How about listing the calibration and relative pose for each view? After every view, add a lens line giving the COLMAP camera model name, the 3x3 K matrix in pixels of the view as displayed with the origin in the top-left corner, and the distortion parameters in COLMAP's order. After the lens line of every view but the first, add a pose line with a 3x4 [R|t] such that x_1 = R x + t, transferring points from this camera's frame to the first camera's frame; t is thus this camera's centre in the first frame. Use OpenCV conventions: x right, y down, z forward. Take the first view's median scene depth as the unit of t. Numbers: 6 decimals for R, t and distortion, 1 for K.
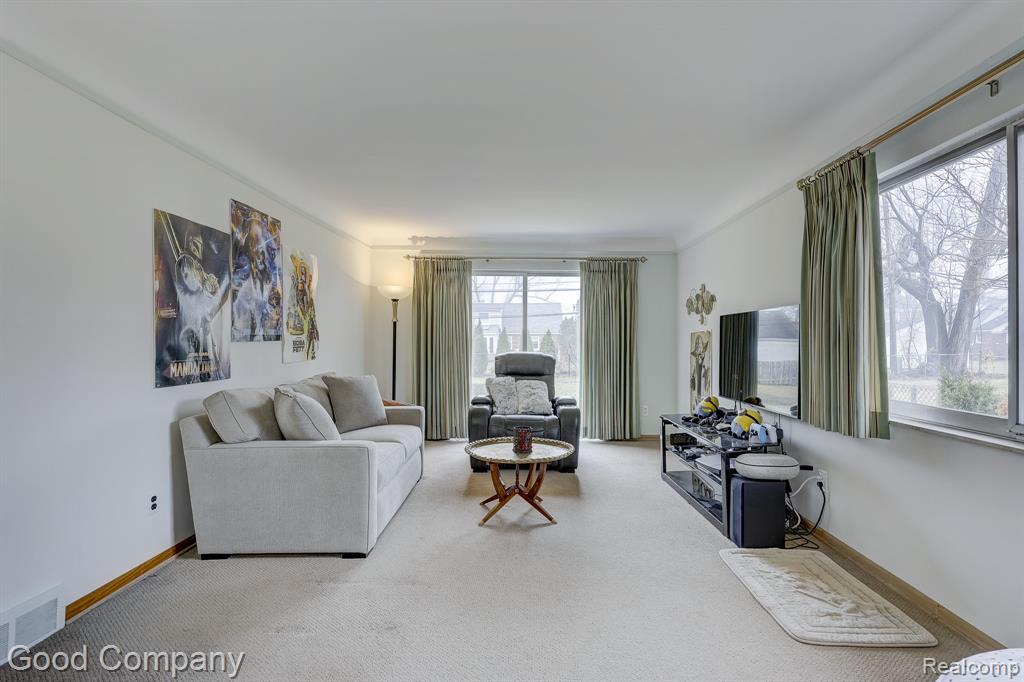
lens RADIAL K [[451.1, 0, 522.8], [0, 451.1, 339.1], [0, 0, 1]] dist [-0.001479, -0.000332]
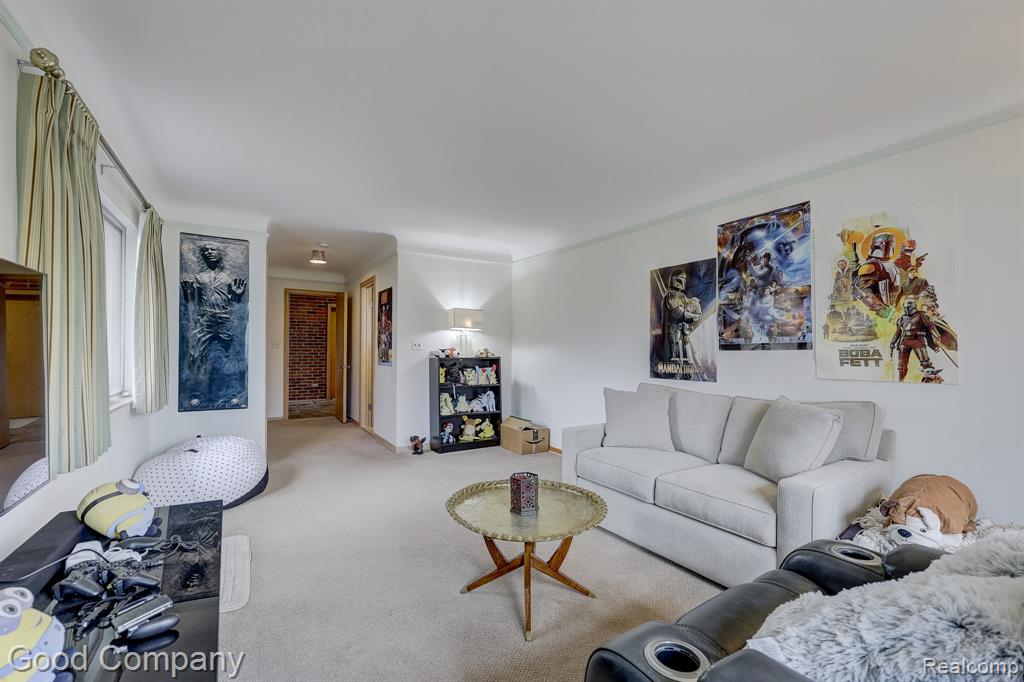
lens RADIAL K [[431.8, 0, 504.6], [0, 431.8, 347.7], [0, 0, 1]] dist [-0.004442, -0.000049]
pose [[-0.844315, -0.002787, -0.535839, 0.402261], [-0.000259, 0.999988, -0.004793, 0.004462], [0.535847, -0.003908, -0.844306, 1.644921]]
